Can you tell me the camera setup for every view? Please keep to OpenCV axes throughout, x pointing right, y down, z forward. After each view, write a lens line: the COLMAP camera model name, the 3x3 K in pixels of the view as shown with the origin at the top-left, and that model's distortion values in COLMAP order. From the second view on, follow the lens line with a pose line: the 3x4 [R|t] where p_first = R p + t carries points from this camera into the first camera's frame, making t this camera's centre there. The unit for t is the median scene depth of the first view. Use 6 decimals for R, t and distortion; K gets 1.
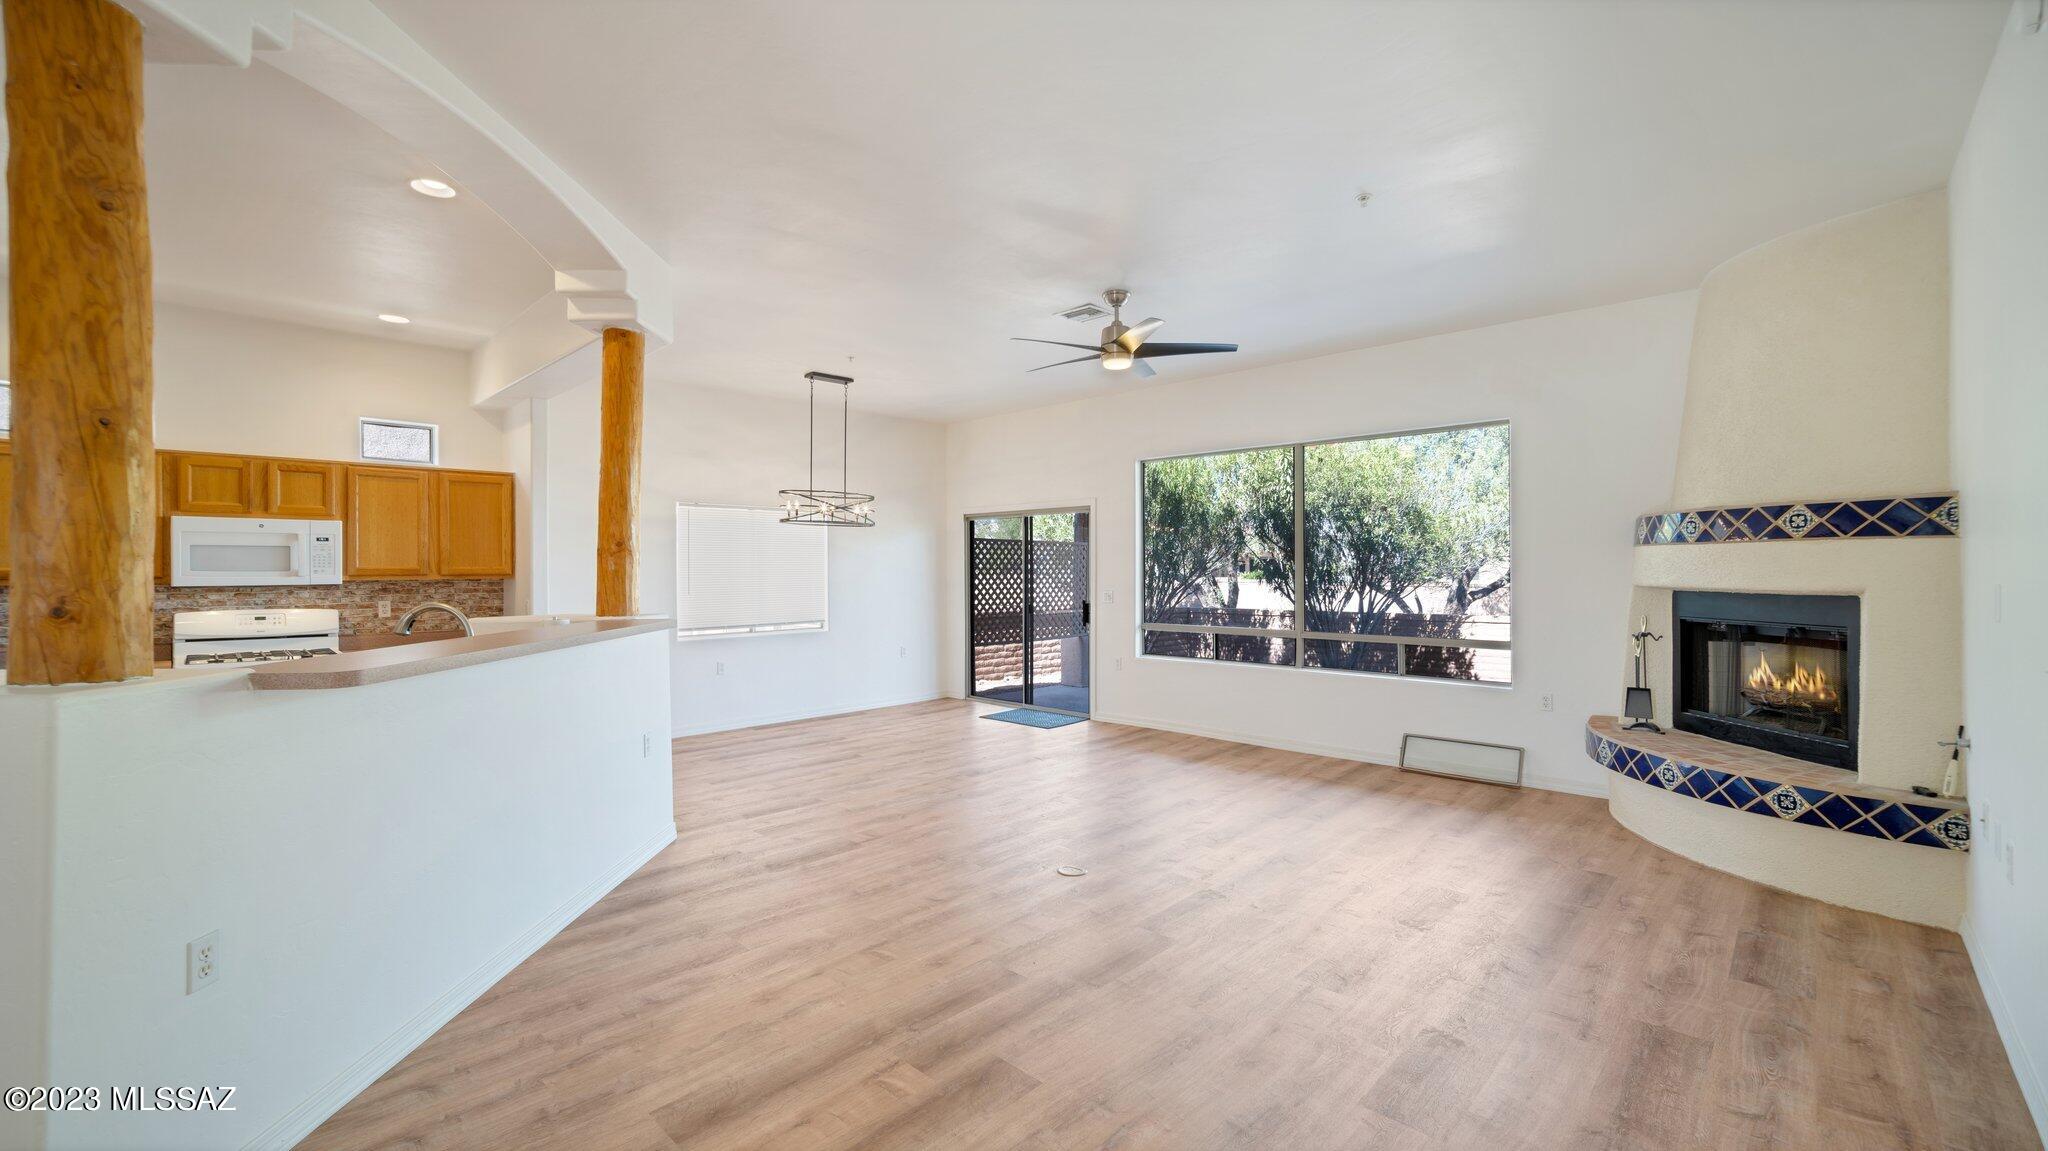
lens RADIAL K [[837.7, 0, 1011.3], [0, 837.7, 567.4], [0, 0, 1]] dist [0.000907, 0.003043]
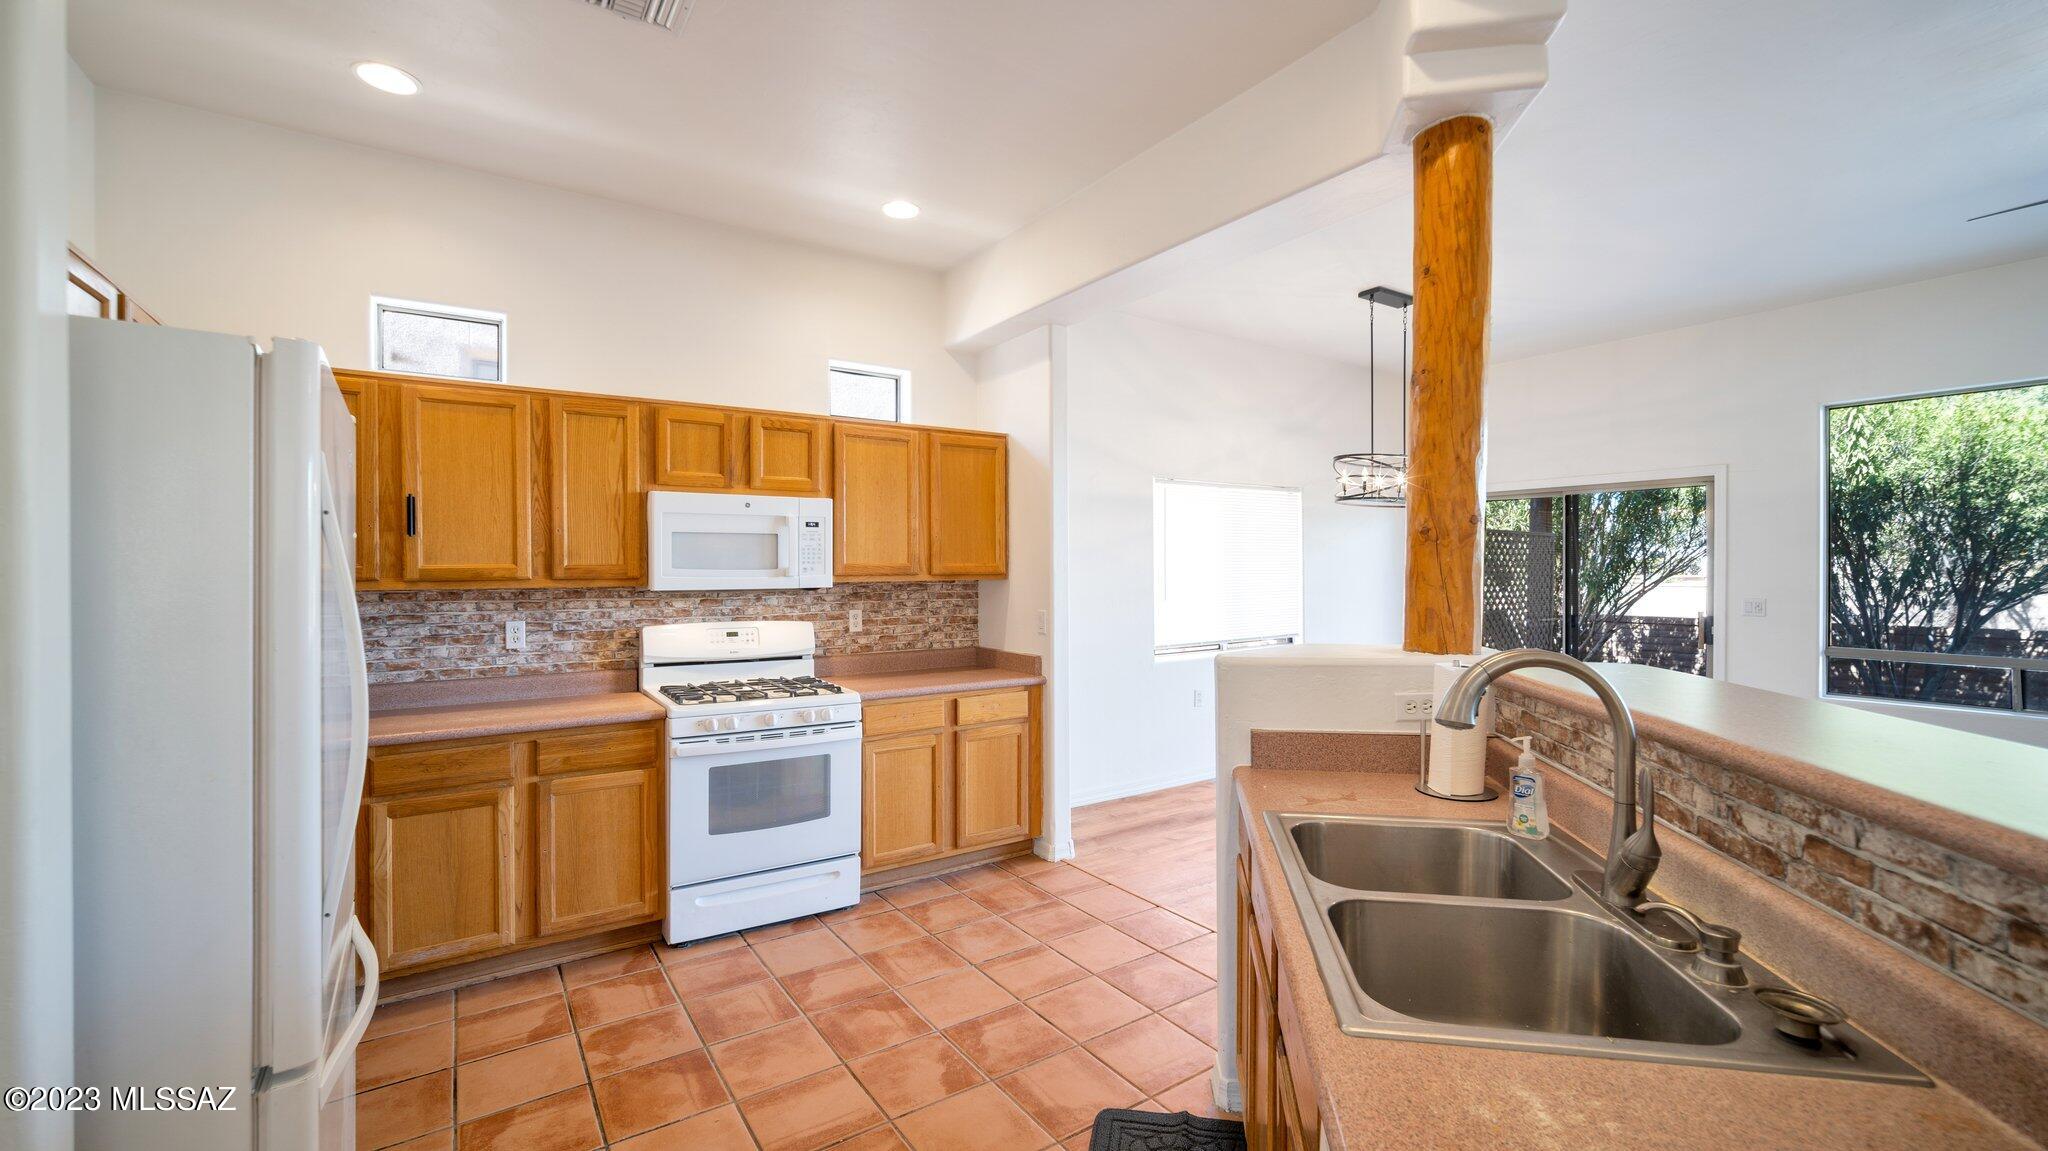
lens RADIAL K [[837.7, 0, 1018.5], [0, 837.7, 568.7], [0, 0, 1]] dist [0.000907, 0.003043]
pose [[0.978790, 0.001056, -0.204864, -0.524648], [-0.000088, 0.999989, 0.004732, 0.000573], [0.204867, -0.004613, 0.978779, 0.355712]]
